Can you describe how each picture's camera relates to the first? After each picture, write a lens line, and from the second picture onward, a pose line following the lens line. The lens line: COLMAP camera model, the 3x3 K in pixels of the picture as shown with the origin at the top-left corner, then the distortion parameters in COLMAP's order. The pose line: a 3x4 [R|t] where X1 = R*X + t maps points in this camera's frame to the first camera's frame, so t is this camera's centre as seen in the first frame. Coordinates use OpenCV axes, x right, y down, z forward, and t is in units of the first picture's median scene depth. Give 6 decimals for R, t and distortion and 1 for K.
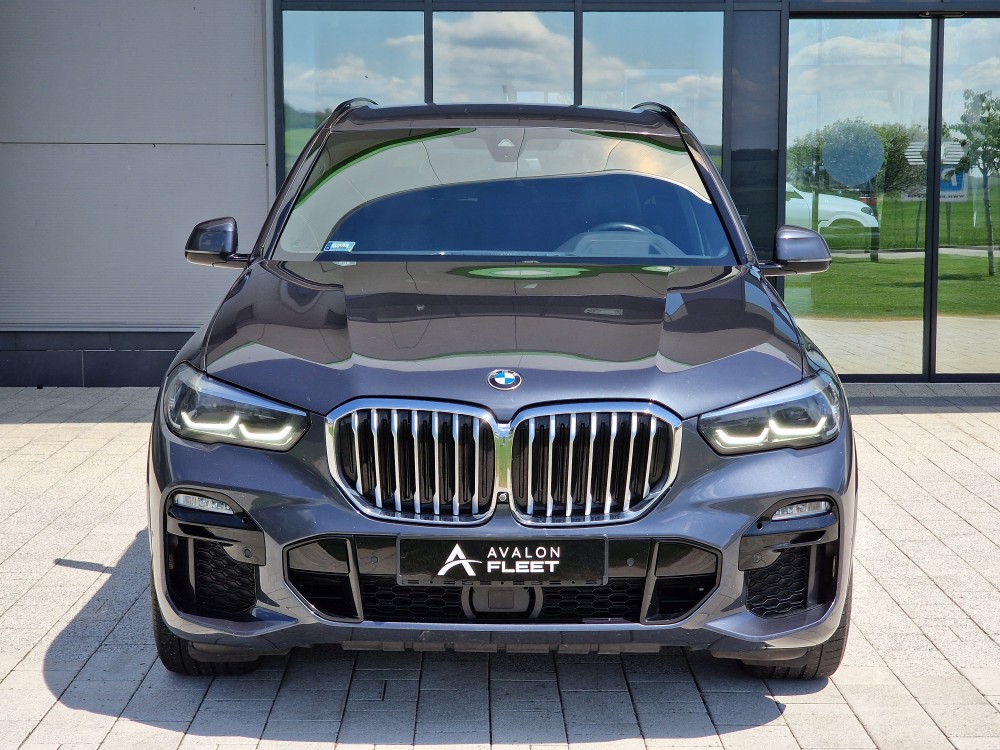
lens RADIAL K [[1914.9, 0, 500.0], [0, 1914.9, 375.0], [0, 0, 1]] dist [-0.164896, 2.040833]
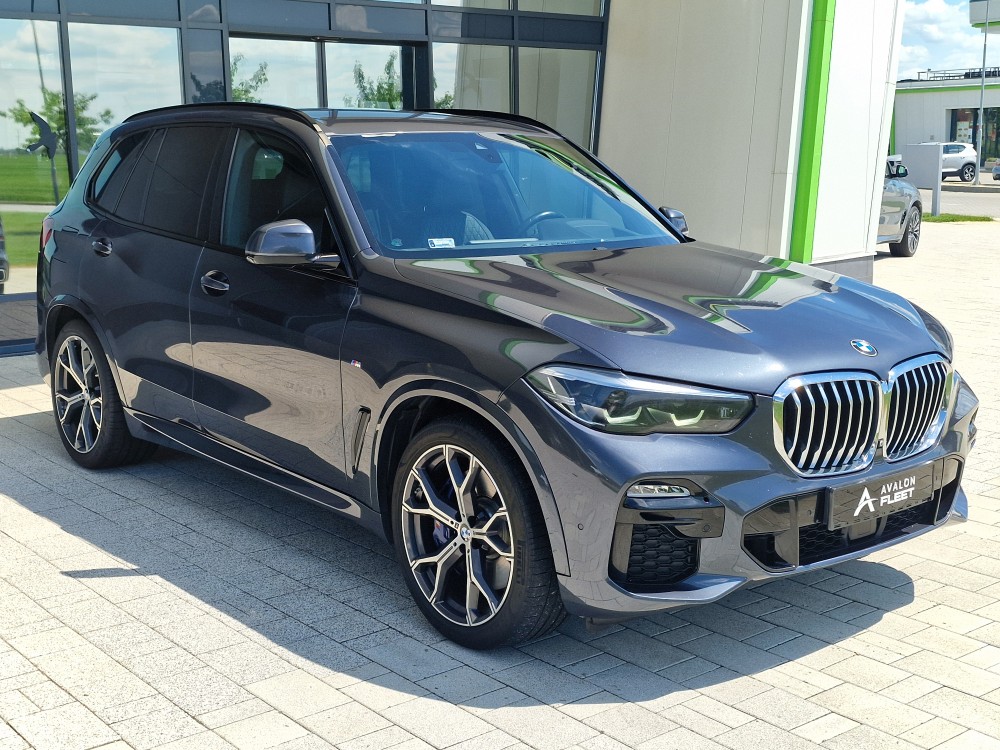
lens RADIAL K [[1298.1, 0, 500.0], [0, 1298.1, 375.0], [0, 0, 1]] dist [0.103058, -0.061827]
pose [[0.776198, -0.120165, 0.618933, -0.692820], [0.078183, 0.992437, 0.094633, -0.077150], [-0.625623, -0.025063, 0.779722, 0.493843]]
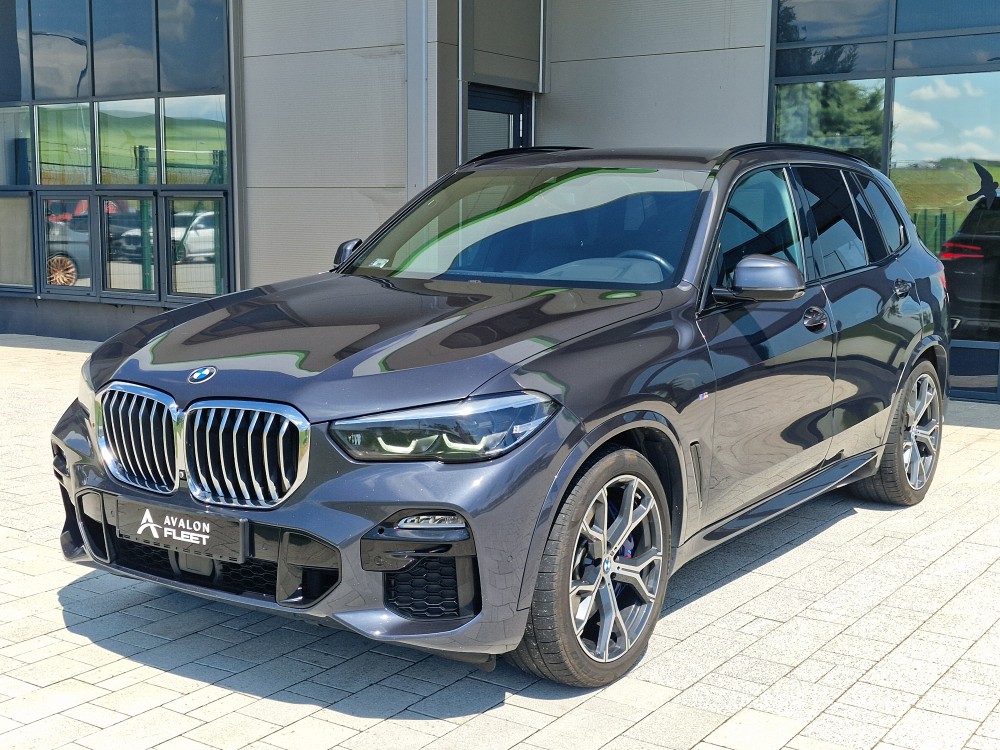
lens RADIAL K [[1298.1, 0, 500.0], [0, 1298.1, 375.0], [0, 0, 1]] dist [0.103058, -0.061827]
pose [[0.822474, 0.076807, -0.563593, 0.599407], [-0.069561, 0.996986, 0.034358, -0.037371], [0.564533, 0.010946, 0.825338, 0.444497]]
